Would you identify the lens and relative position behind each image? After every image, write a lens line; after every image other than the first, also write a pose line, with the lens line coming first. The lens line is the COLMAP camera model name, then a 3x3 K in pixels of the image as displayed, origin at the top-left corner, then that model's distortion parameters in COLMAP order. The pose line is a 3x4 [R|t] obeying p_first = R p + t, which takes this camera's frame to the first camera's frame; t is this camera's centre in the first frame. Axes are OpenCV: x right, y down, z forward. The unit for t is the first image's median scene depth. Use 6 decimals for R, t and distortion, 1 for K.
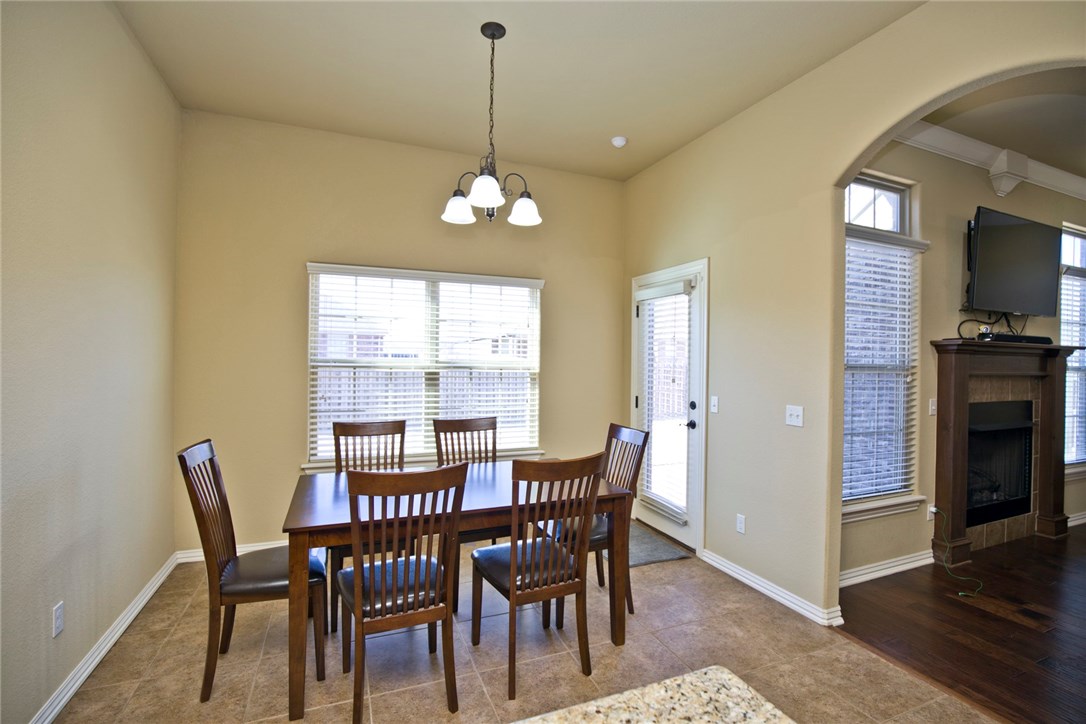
lens RADIAL K [[497.8, 0, 547.3], [0, 497.8, 360.1], [0, 0, 1]] dist [-0.031324, 0.001854]
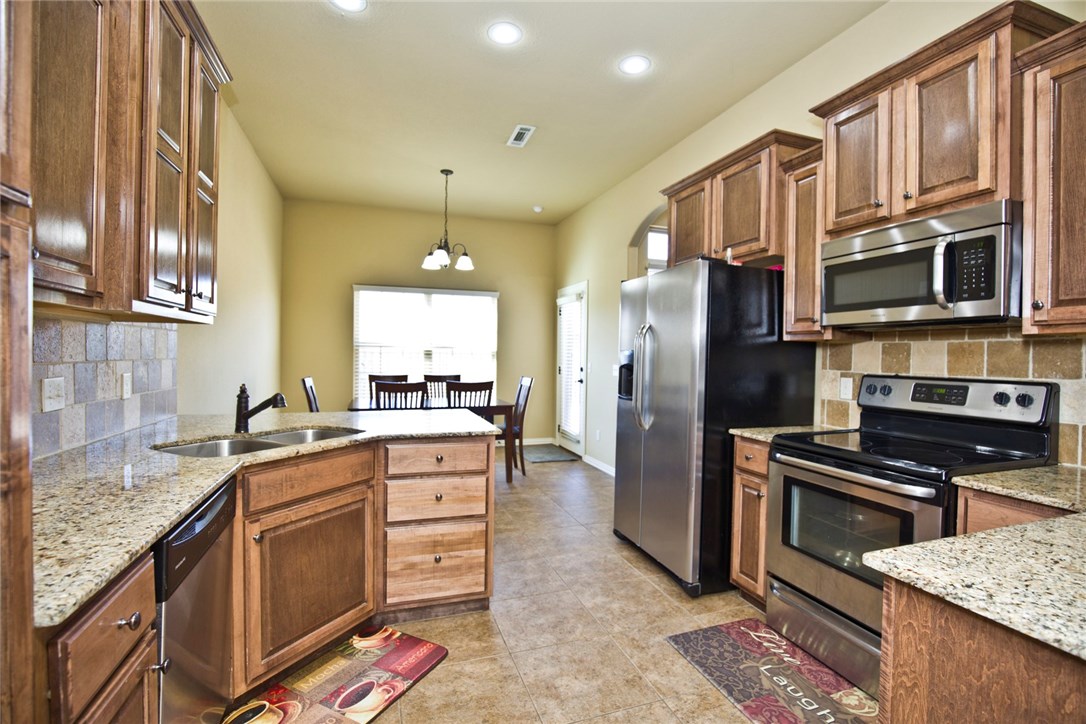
lens RADIAL K [[497.8, 0, 547.3], [0, 497.8, 360.1], [0, 0, 1]] dist [-0.031324, 0.001854]
pose [[0.998003, 0.002825, -0.063105, 0.272048], [-0.002069, 0.999925, 0.012047, 0.038498], [0.063134, -0.011893, 0.997934, -0.626037]]
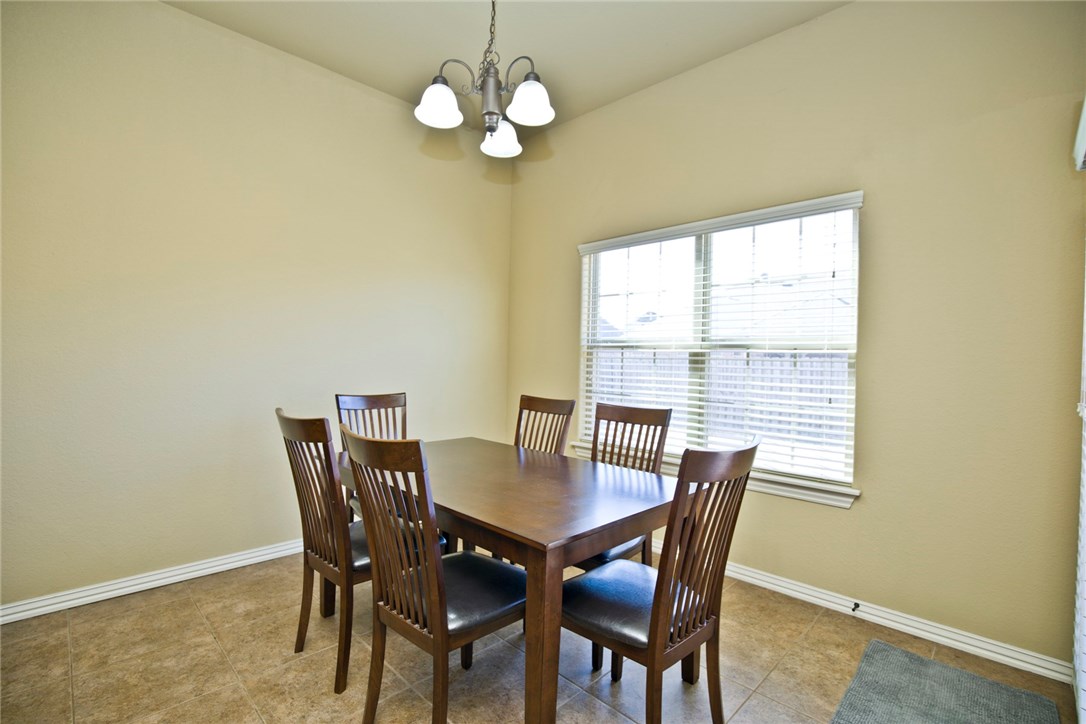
lens RADIAL K [[497.8, 0, 547.3], [0, 497.8, 360.1], [0, 0, 1]] dist [-0.031324, 0.001854]
pose [[0.380178, -0.004545, -0.924902, 0.415596], [-0.015851, 0.999809, -0.011429, 0.050525], [0.924778, 0.019005, 0.380033, 0.513266]]
